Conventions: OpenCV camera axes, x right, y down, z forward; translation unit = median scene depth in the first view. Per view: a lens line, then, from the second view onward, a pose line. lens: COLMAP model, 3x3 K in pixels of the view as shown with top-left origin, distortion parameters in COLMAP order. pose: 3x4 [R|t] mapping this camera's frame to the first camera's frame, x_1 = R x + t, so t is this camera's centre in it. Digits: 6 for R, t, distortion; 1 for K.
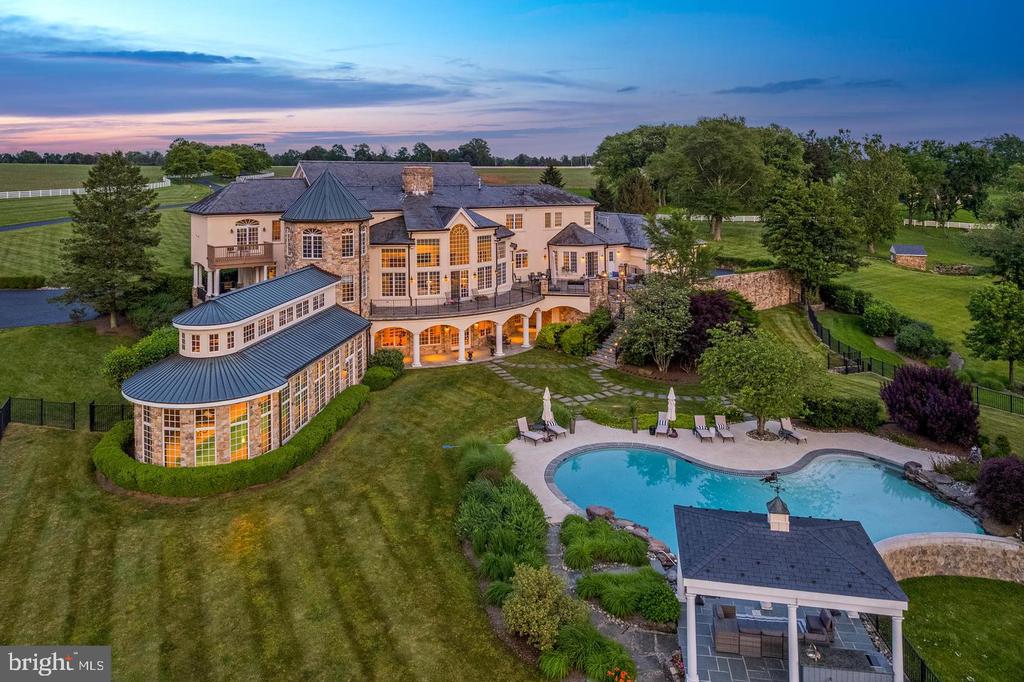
lens RADIAL K [[728.6, 0, 473.8], [0, 728.6, 161.2], [0, 0, 1]] dist [0.009908, -0.005771]
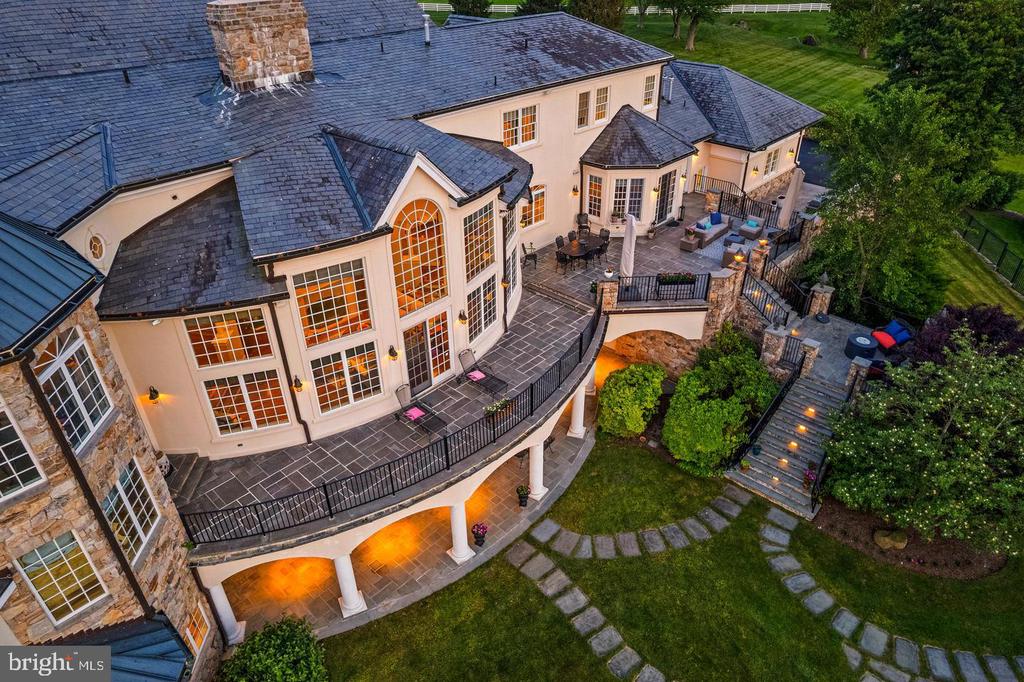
lens RADIAL K [[657.6, 0, 512.0], [0, 657.6, 341.0], [0, 0, 1]] dist [-0.067239, 0.059817]
pose [[0.975265, -0.128029, 0.180187, -0.038671], [0.009213, 0.838012, 0.545573, -0.023637], [-0.220848, -0.530418, 0.818464, 0.722331]]
